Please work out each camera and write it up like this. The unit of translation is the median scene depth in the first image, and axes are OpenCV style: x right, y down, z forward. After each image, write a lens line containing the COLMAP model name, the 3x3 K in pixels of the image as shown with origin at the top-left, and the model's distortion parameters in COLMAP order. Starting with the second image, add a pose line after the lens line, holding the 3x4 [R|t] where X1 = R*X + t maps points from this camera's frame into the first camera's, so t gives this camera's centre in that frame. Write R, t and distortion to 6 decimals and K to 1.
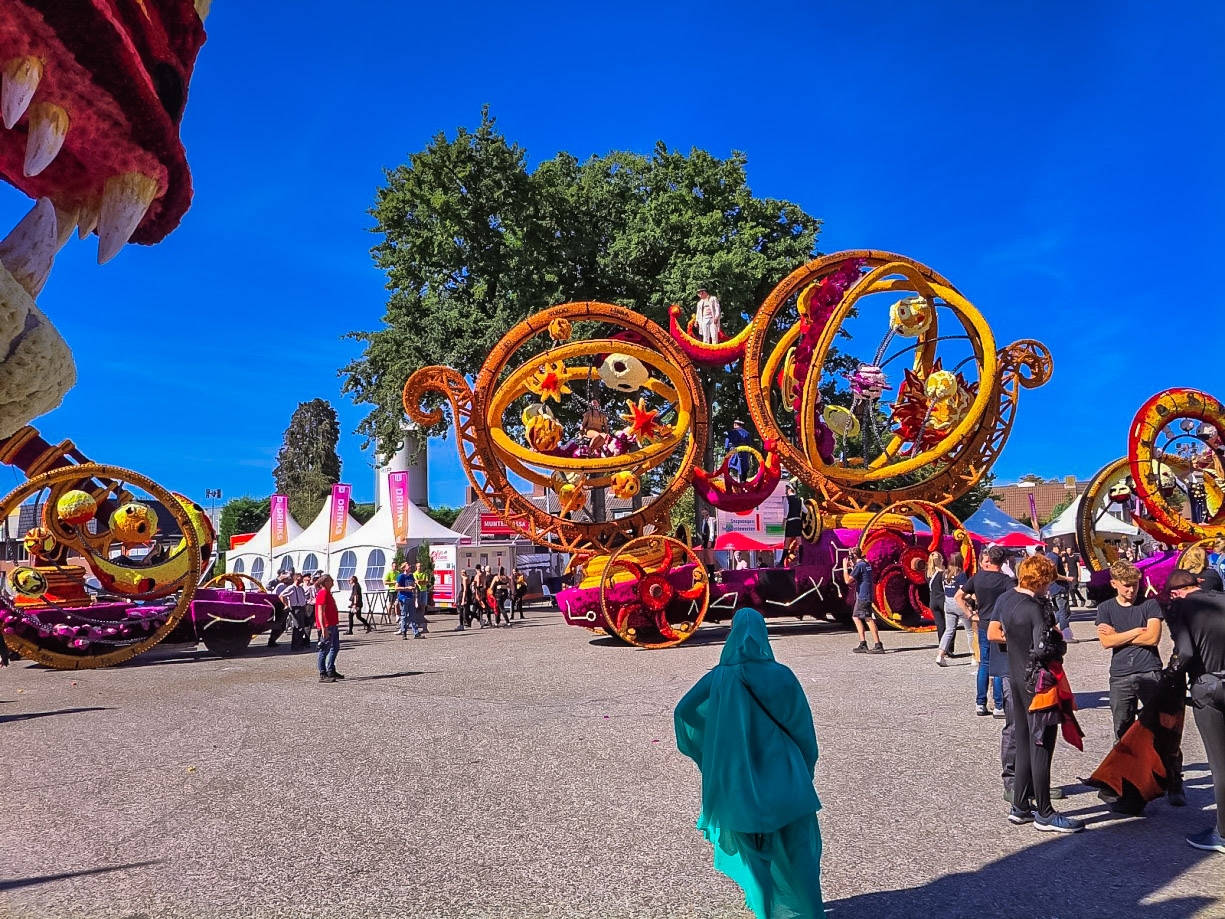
lens RADIAL K [[977.0, 0, 612.5], [0, 977.0, 459.5], [0, 0, 1]] dist [0.028685, -0.148687]
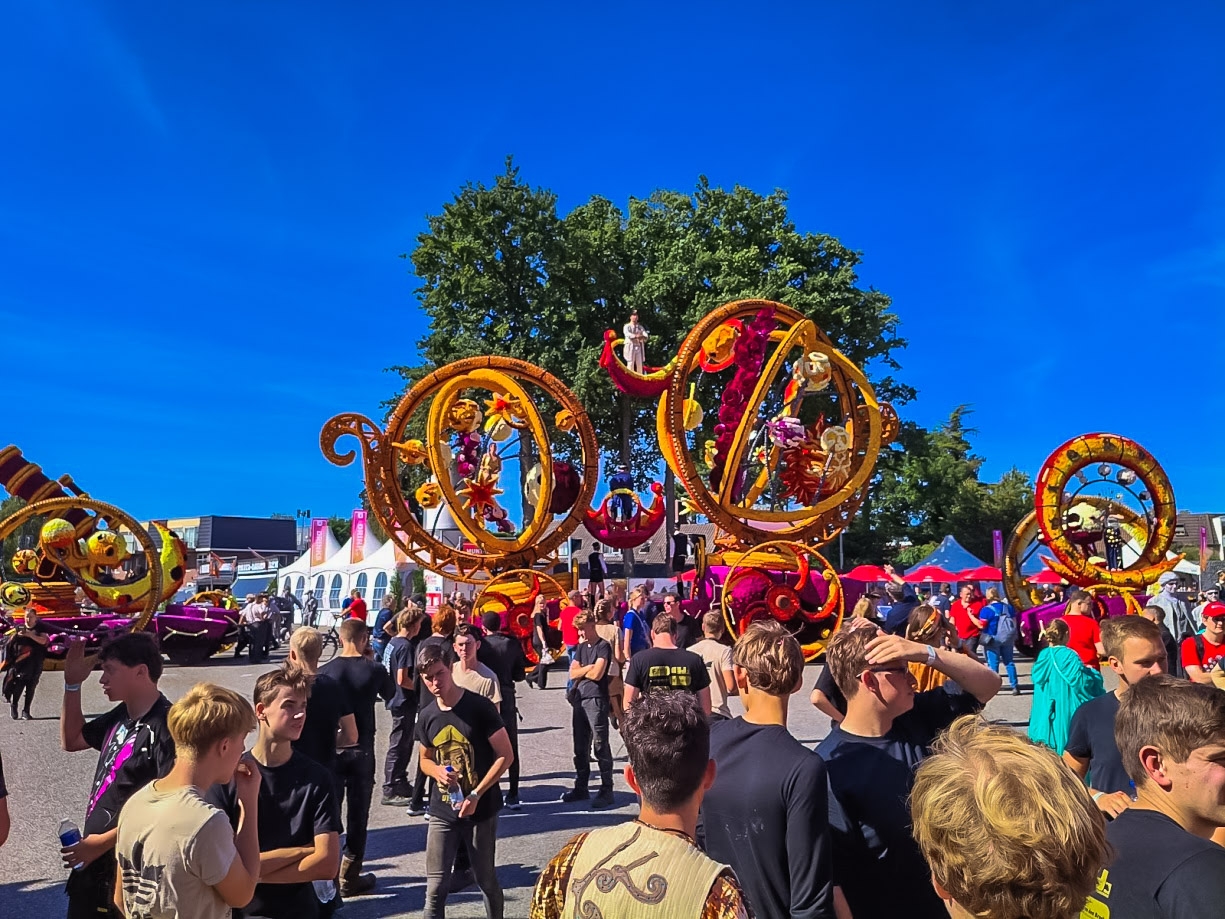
lens RADIAL K [[977.0, 0, 612.5], [0, 977.0, 459.5], [0, 0, 1]] dist [0.028685, -0.148687]
pose [[0.991590, 0.009019, -0.129104, 0.219775], [-0.011766, 0.999720, -0.020530, -0.019761], [0.128883, 0.021876, 0.991419, -0.069008]]
